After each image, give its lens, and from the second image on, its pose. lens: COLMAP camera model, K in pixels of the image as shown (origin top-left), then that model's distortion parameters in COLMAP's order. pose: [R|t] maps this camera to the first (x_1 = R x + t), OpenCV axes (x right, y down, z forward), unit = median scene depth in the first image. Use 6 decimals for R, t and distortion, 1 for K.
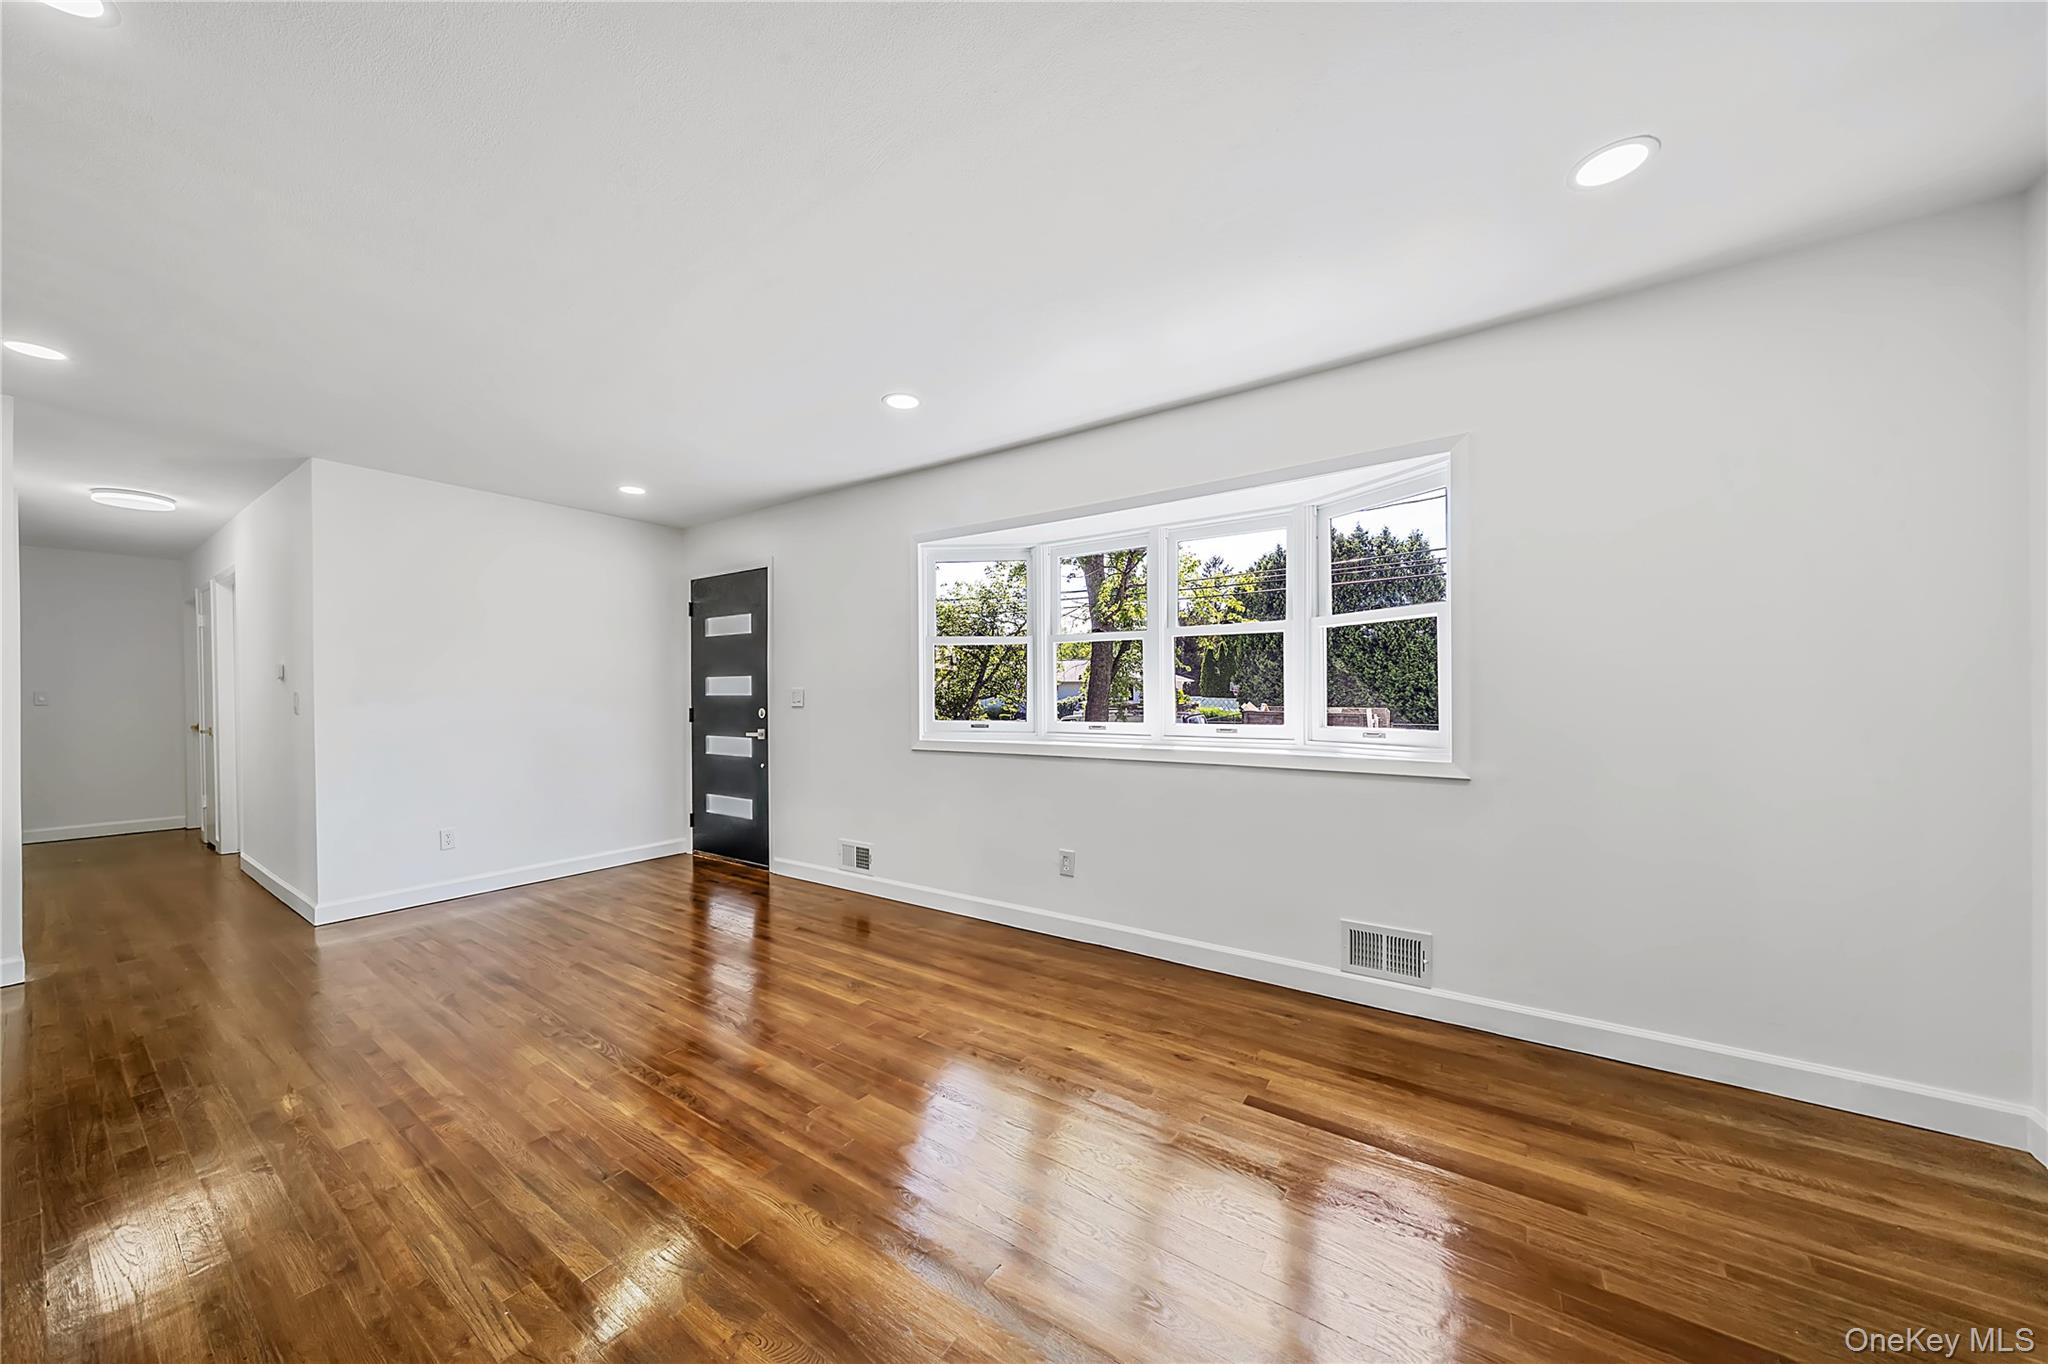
lens RADIAL K [[723.5, 0, 1016.6], [0, 723.5, 691.6], [0, 0, 1]] dist [-0.011606, 0.000093]
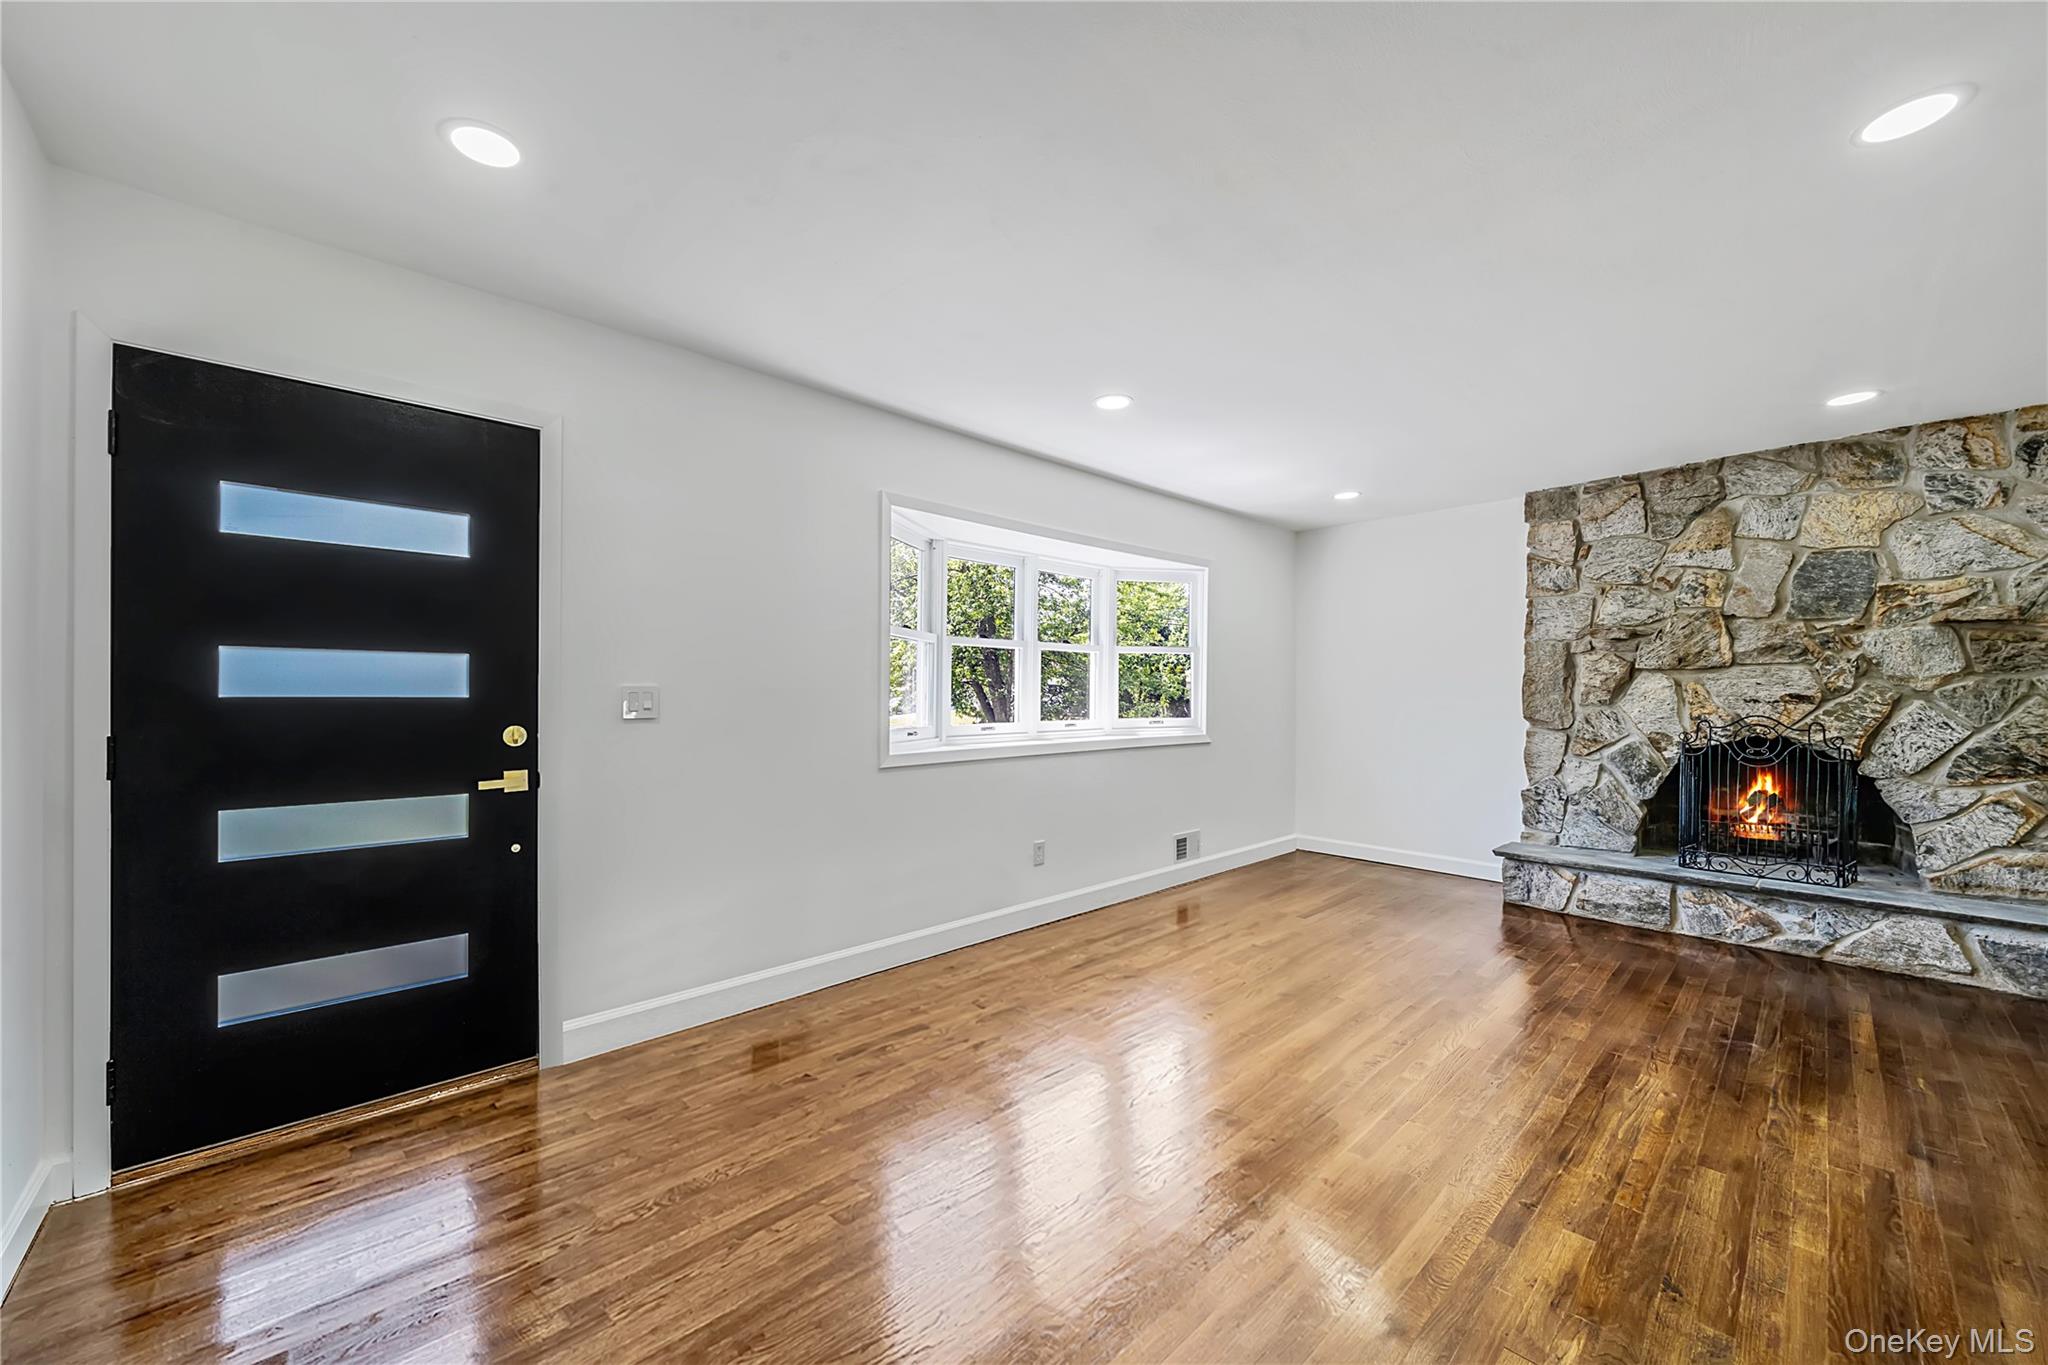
lens RADIAL K [[763.3, 0, 1017.1], [0, 763.3, 691.4], [0, 0, 1]] dist [-0.000967, 0.000106]
pose [[0.201920, 0.006580, 0.979380, -1.124660], [-0.007840, 0.999956, -0.005102, 0.001140], [-0.979371, -0.006648, 0.201963, 0.848565]]
